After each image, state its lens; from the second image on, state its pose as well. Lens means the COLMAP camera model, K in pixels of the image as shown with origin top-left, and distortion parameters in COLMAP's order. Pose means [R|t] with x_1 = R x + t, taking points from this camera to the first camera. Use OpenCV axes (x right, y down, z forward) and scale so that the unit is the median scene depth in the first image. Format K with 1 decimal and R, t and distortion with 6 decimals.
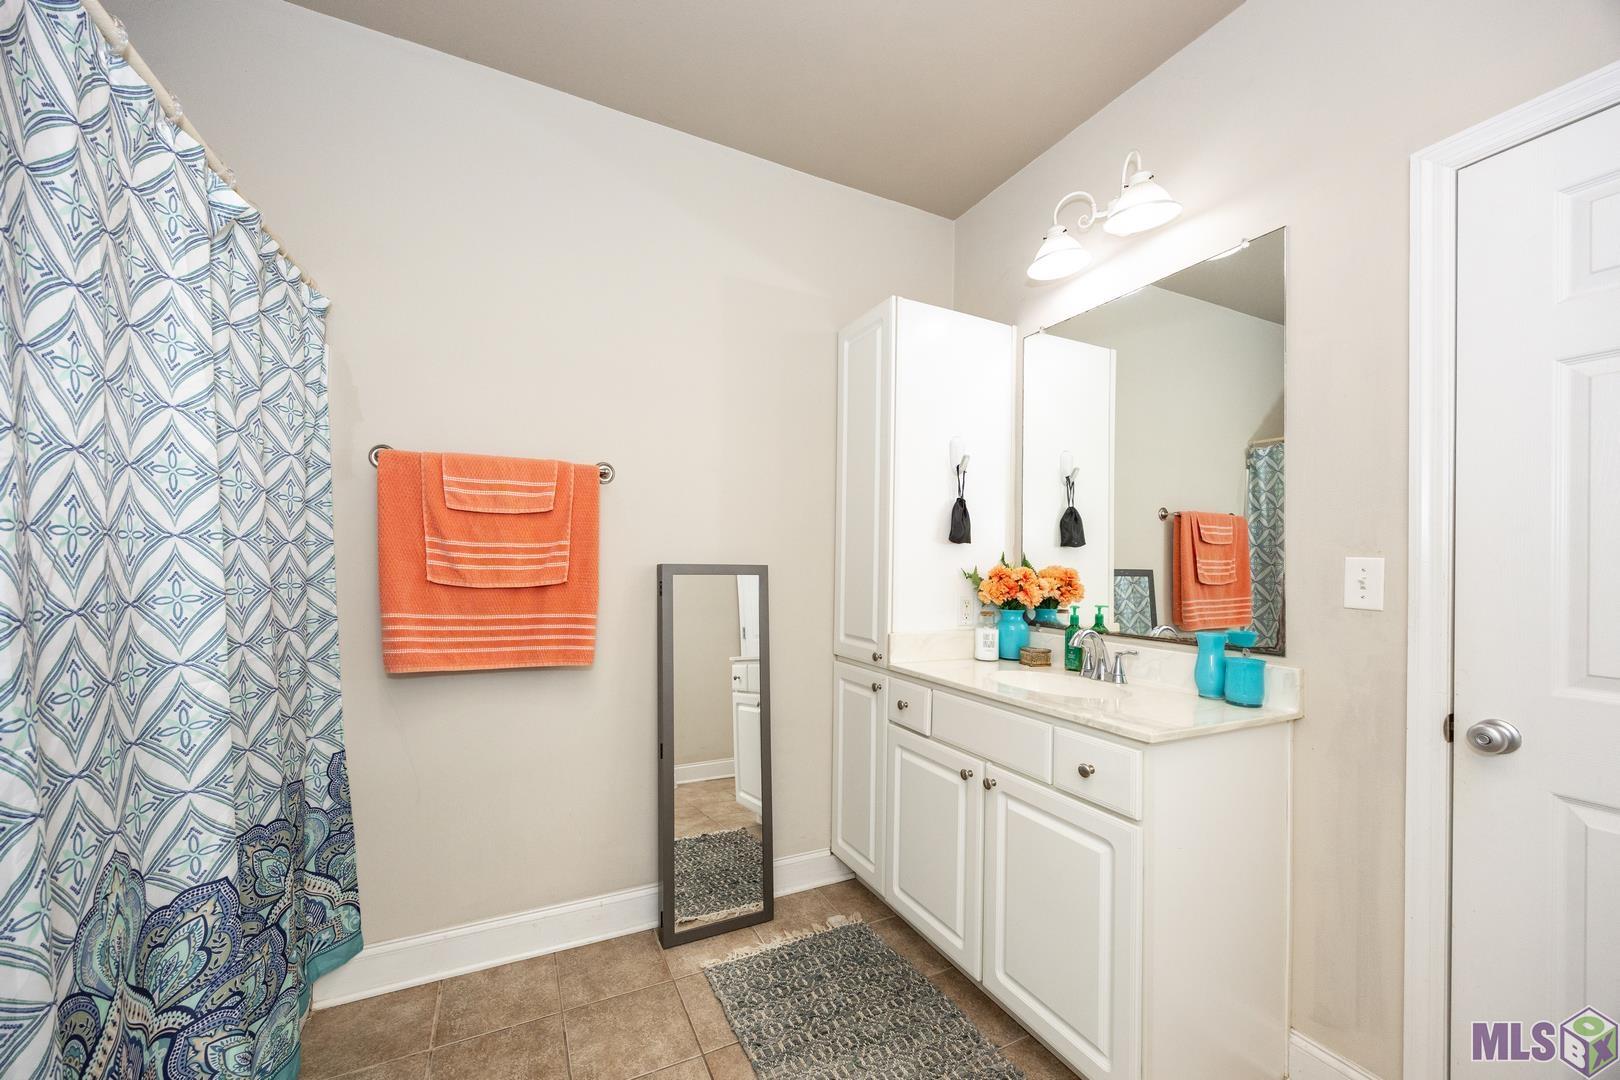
lens RADIAL K [[649.1, 0, 820.6], [0, 649.1, 545.1], [0, 0, 1]] dist [-0.001999, 0.000098]
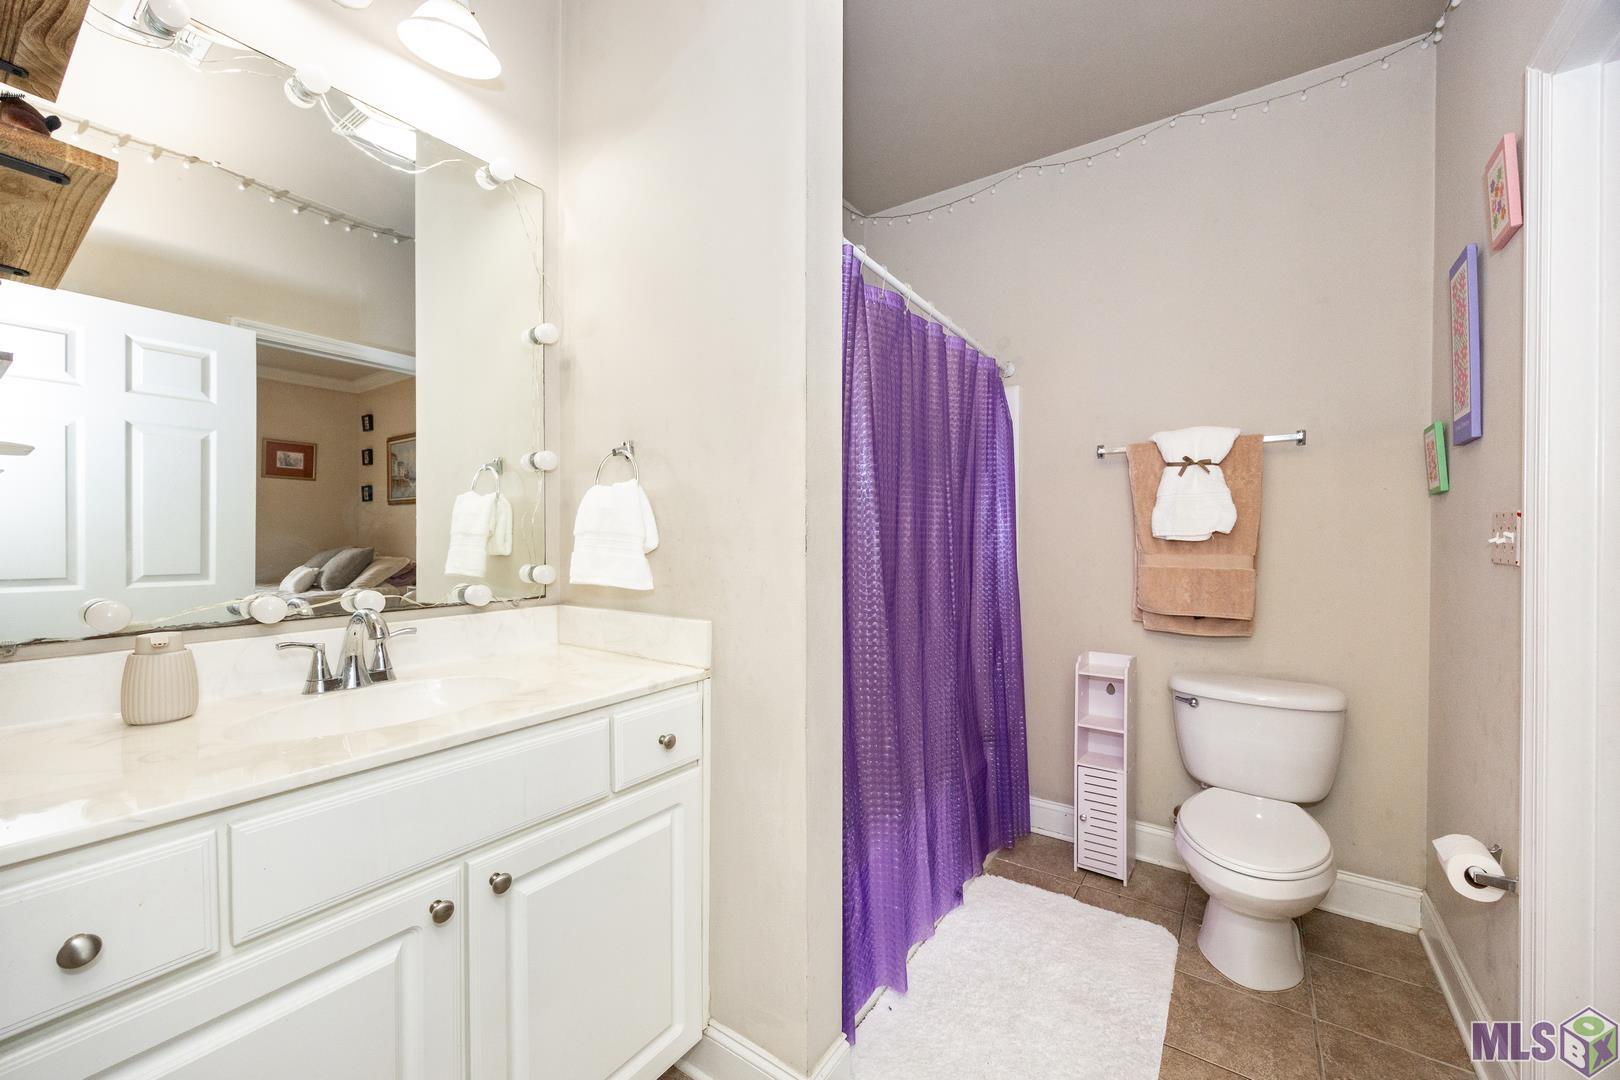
lens RADIAL K [[649.1, 0, 820.6], [0, 649.1, 545.1], [0, 0, 1]] dist [-0.001999, 0.000098]
pose [[-0.454279, -0.003977, 0.890851, -0.357143], [0.001575, 0.999985, 0.005267, 0.073007], [-0.890858, 0.003796, -0.454266, 0.993235]]
